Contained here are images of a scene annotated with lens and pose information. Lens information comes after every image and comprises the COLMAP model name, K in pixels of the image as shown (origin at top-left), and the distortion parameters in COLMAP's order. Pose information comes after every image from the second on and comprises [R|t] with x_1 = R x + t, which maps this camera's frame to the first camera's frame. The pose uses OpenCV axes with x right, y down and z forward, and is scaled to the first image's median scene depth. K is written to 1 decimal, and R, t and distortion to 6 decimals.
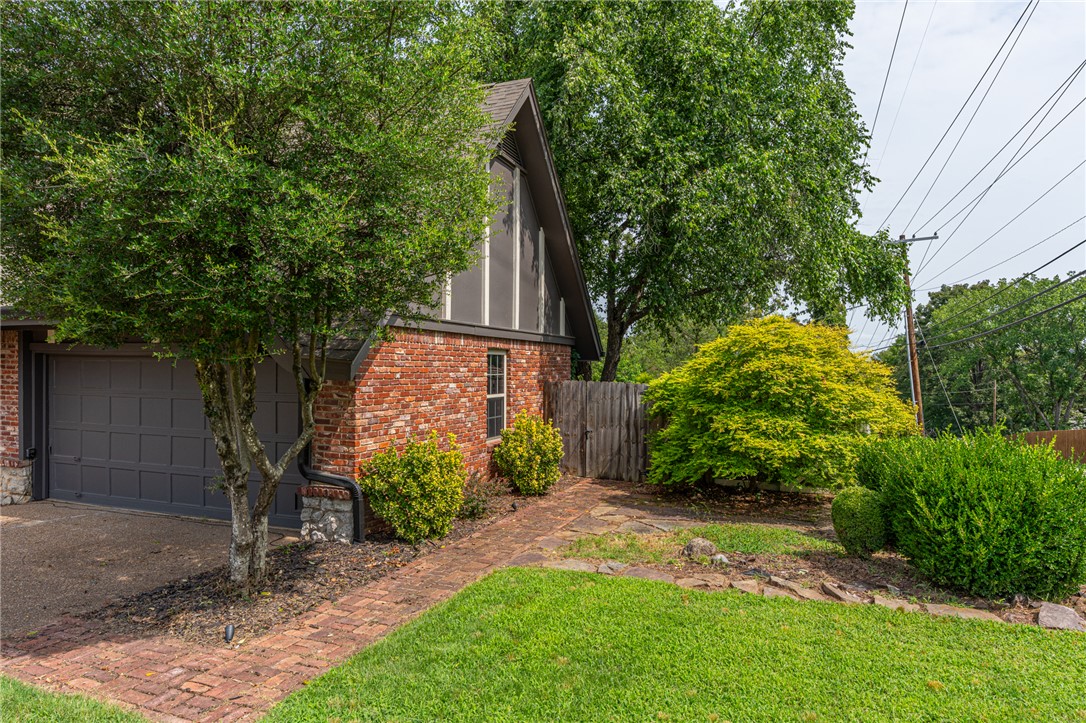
lens RADIAL K [[606.1, 0, 544.1], [0, 606.1, 355.3], [0, 0, 1]] dist [0.000821, 0.002177]
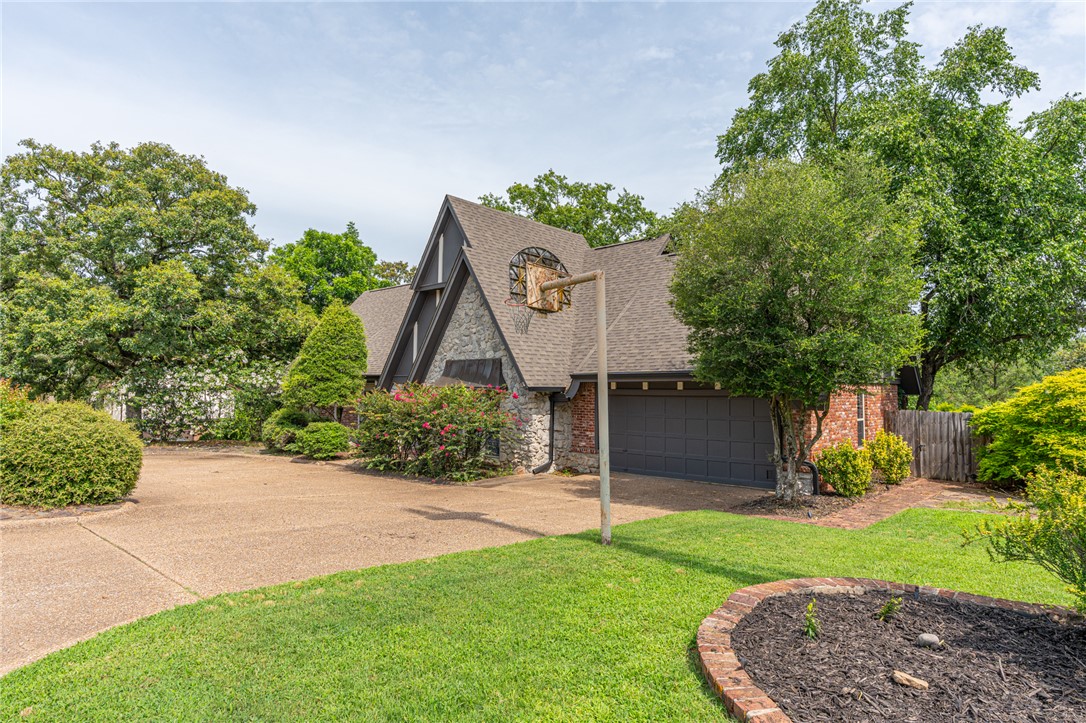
lens RADIAL K [[606.1, 0, 544.1], [0, 606.1, 355.3], [0, 0, 1]] dist [0.000821, 0.002177]
pose [[0.936096, -0.023161, -0.350982, -0.283443], [0.009763, 0.999156, -0.039895, -0.044130], [0.351610, 0.033919, 0.935532, -0.742213]]
